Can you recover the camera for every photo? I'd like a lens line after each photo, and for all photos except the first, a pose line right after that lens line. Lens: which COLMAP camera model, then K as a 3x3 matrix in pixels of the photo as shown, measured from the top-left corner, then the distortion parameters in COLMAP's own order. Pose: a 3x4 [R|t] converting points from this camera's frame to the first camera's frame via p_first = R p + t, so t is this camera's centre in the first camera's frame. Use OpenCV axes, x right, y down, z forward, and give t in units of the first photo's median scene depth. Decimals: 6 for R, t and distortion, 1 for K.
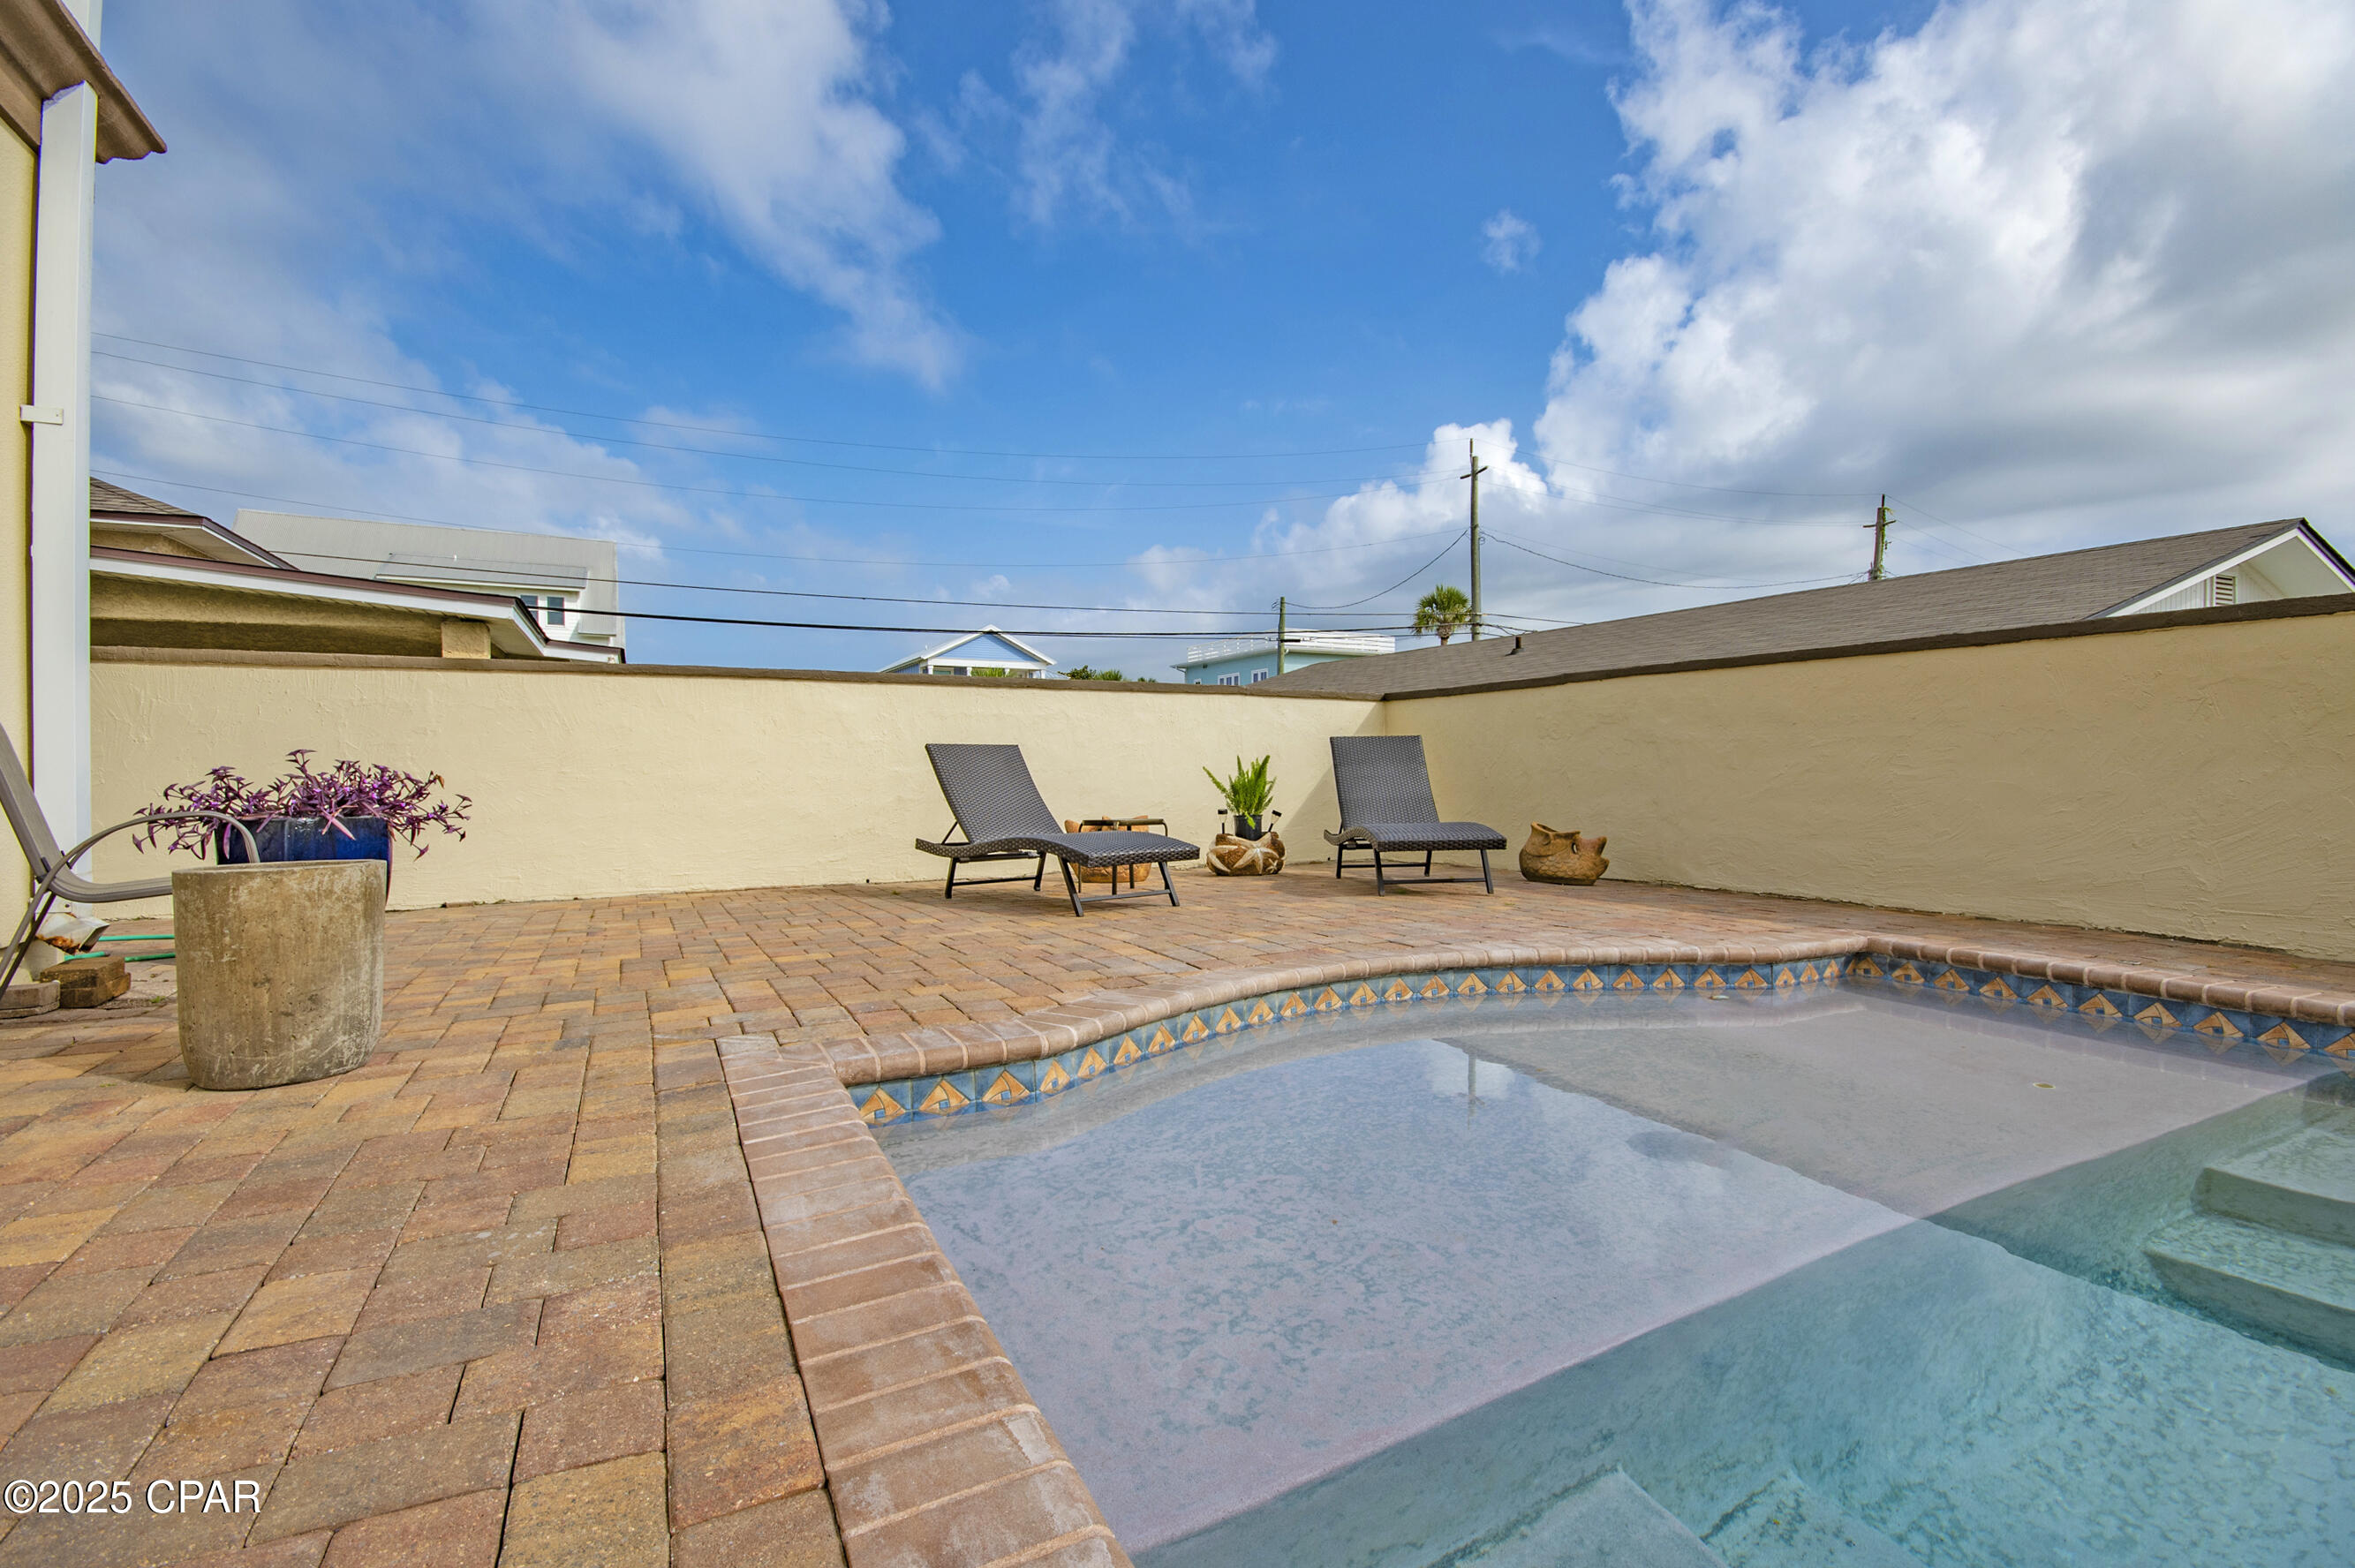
lens RADIAL K [[1054.8, 0, 1177.5], [0, 1054.8, 784.0], [0, 0, 1]] dist [-0.002251, -0.000190]
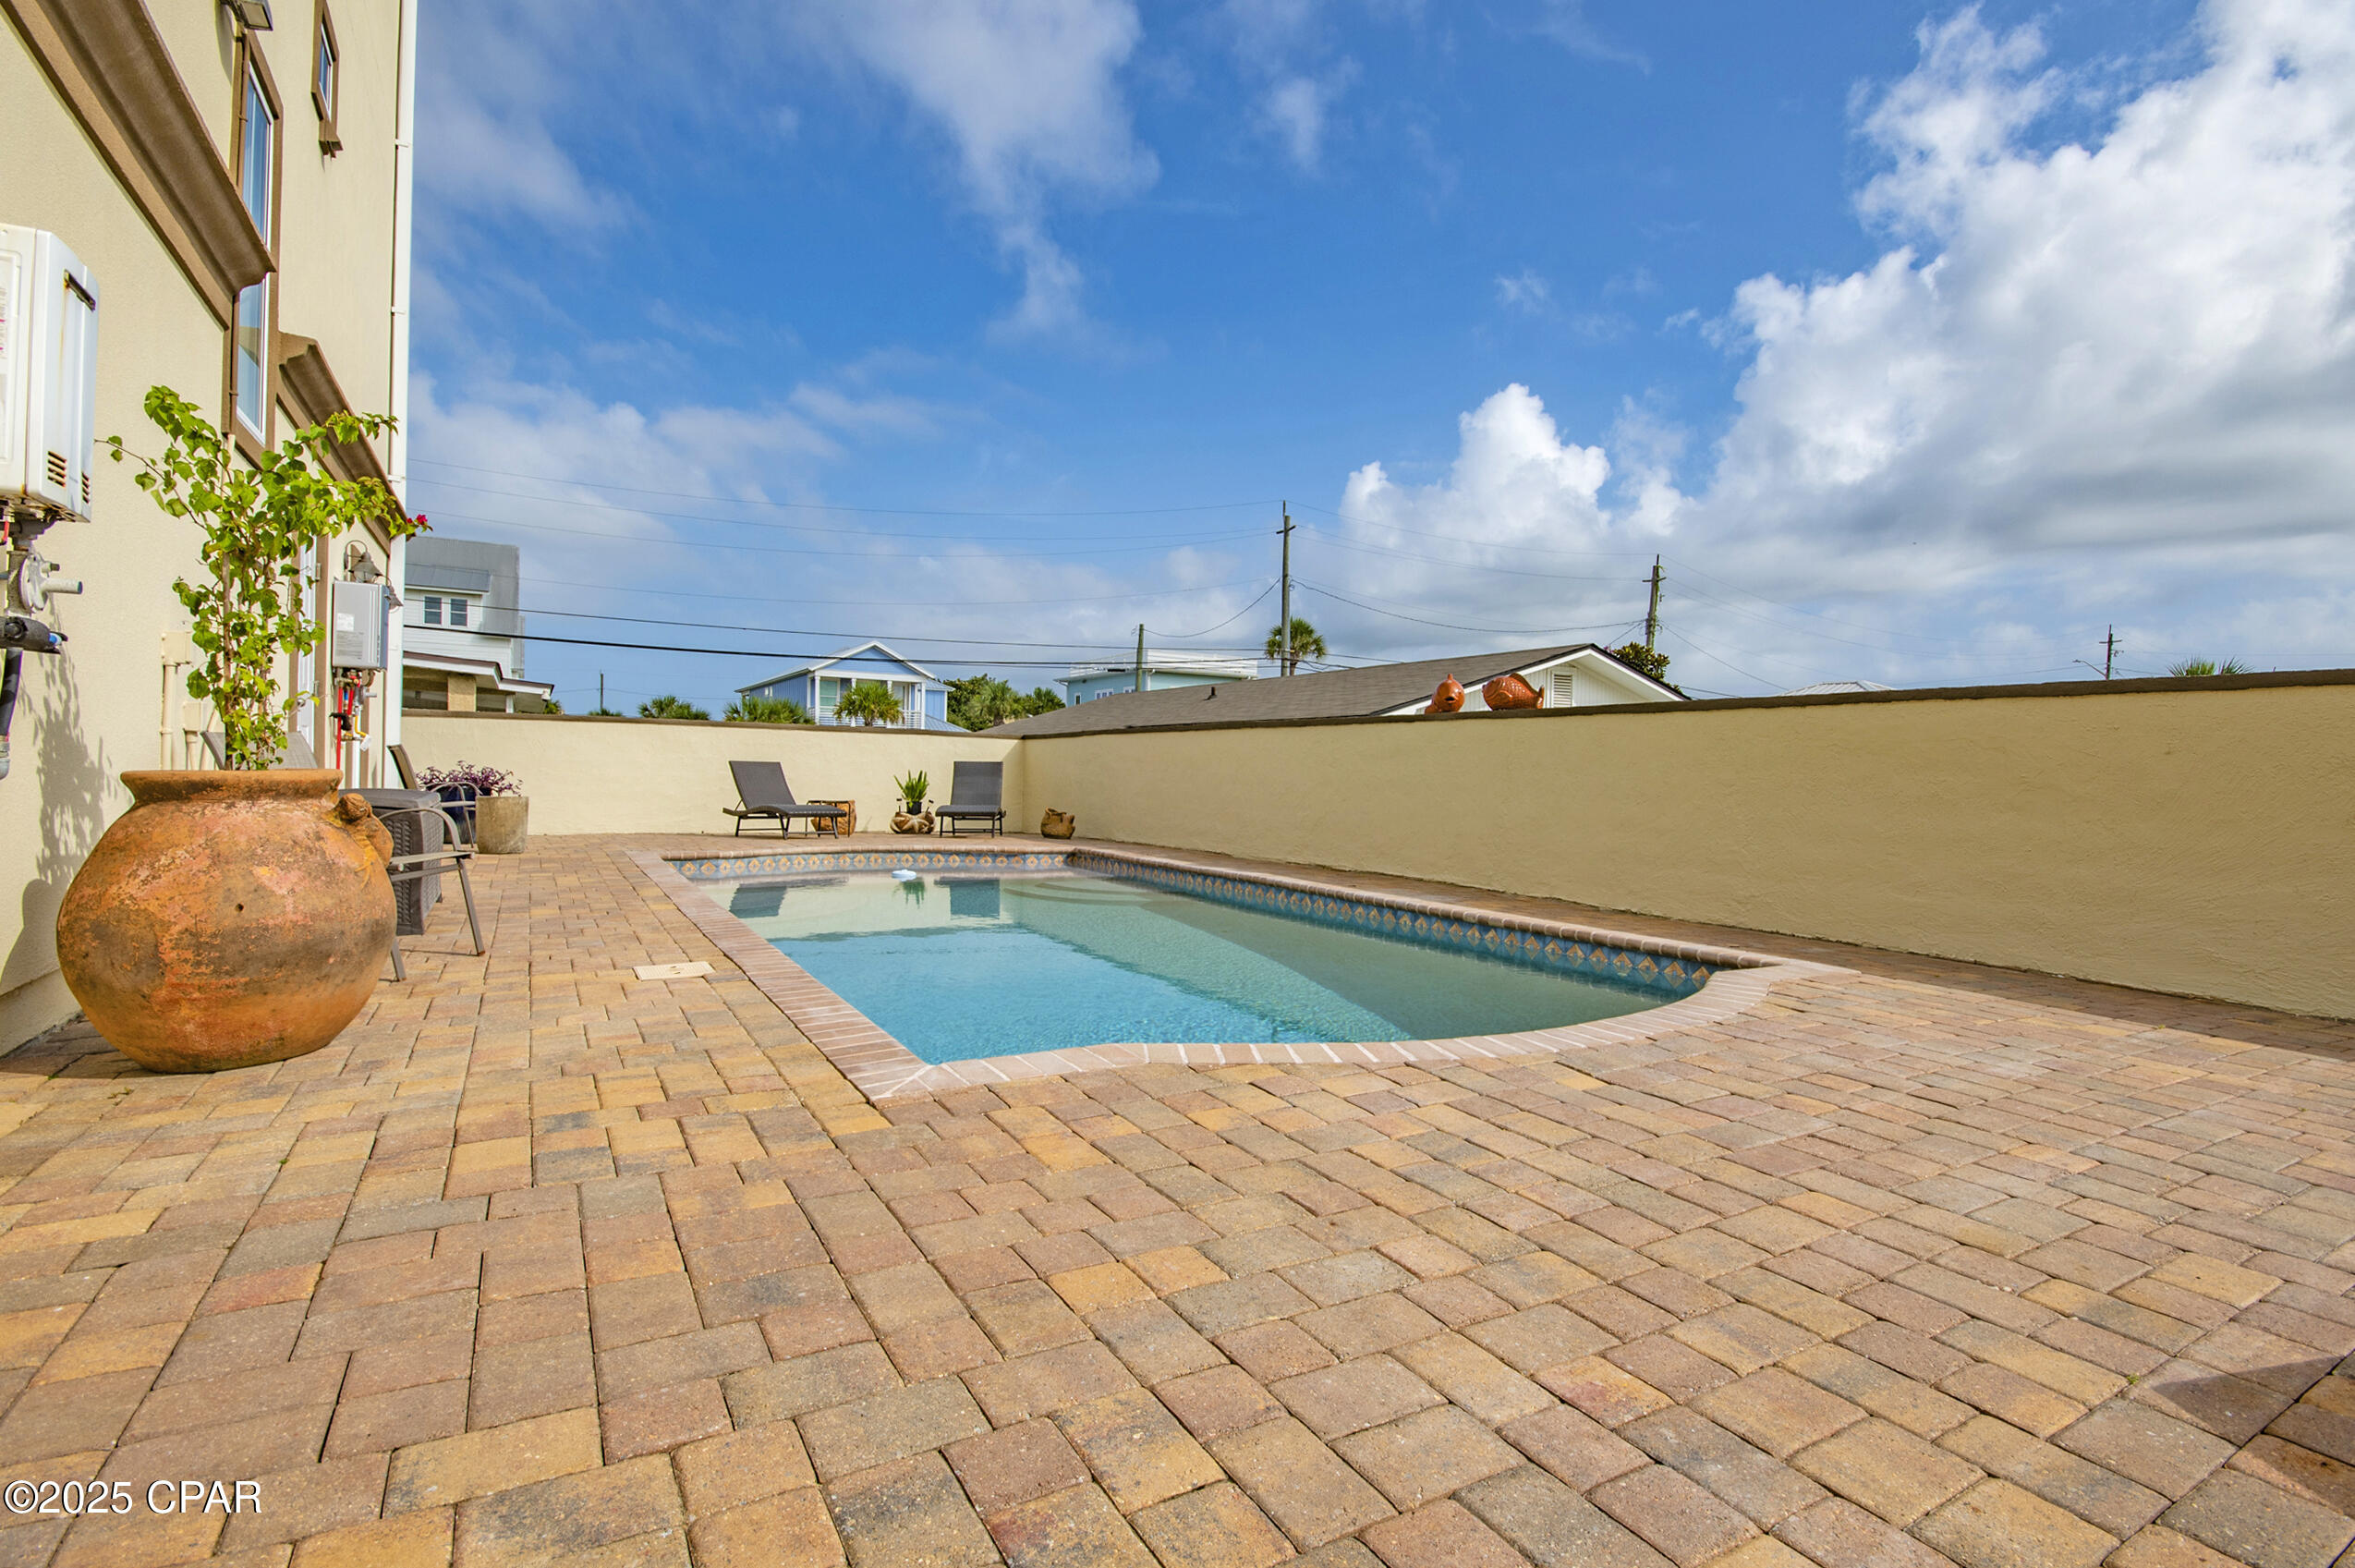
lens RADIAL K [[1063.0, 0, 1165.6], [0, 1063.0, 789.5], [0, 0, 1]] dist [-0.002792, -0.000467]
pose [[0.997354, 0.022511, 0.069125, 0.380386], [-0.022352, 0.999745, -0.003073, 0.003221], [-0.069177, 0.001520, 0.997603, -0.905988]]
